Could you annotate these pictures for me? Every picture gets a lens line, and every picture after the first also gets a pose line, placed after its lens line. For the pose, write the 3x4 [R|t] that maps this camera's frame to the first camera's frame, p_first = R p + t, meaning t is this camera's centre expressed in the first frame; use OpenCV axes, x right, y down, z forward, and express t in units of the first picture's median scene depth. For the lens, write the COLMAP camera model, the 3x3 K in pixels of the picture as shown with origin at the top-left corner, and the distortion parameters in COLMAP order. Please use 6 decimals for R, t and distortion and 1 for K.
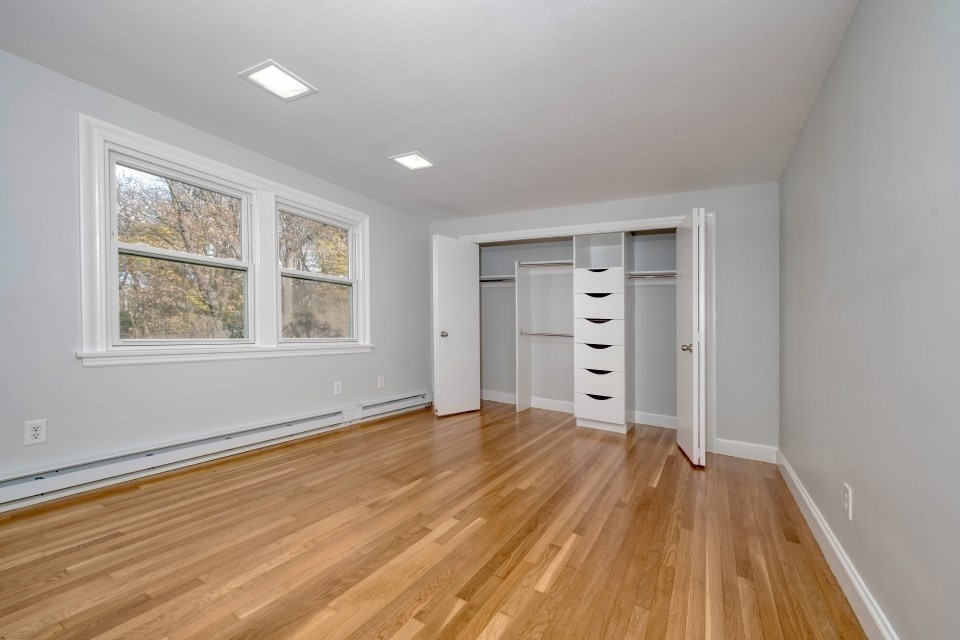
lens RADIAL K [[377.6, 0, 472.0], [0, 377.6, 331.2], [0, 0, 1]] dist [-0.001008, -0.000341]
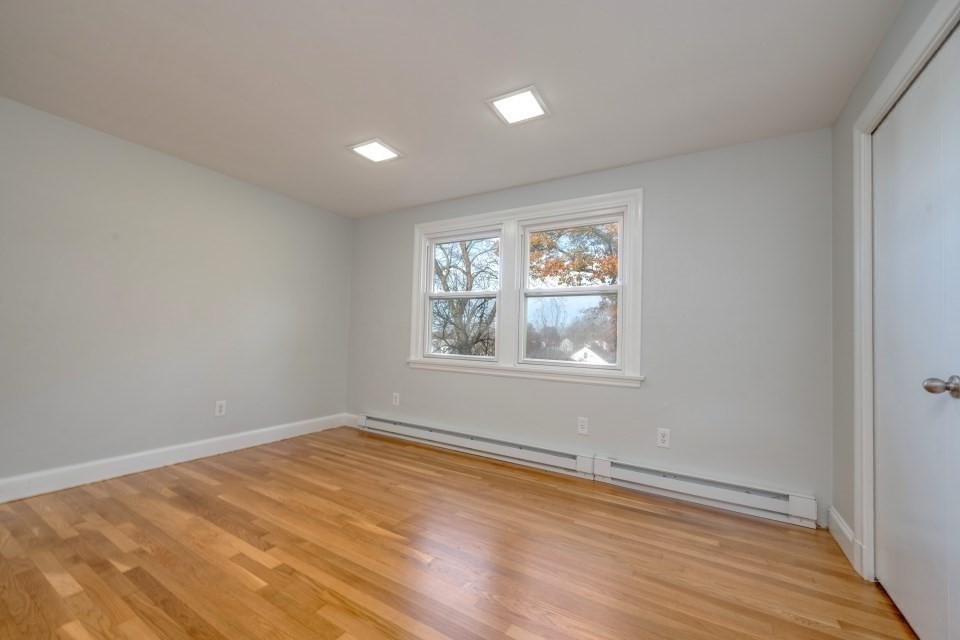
lens RADIAL K [[377.6, 0, 472.0], [0, 377.6, 331.2], [0, 0, 1]] dist [-0.001008, -0.000341]
pose [[0.027846, -0.055731, -0.998057, 0.843116], [-0.045617, 0.997334, -0.056964, 0.018974], [0.998571, 0.047115, 0.025230, 1.428188]]
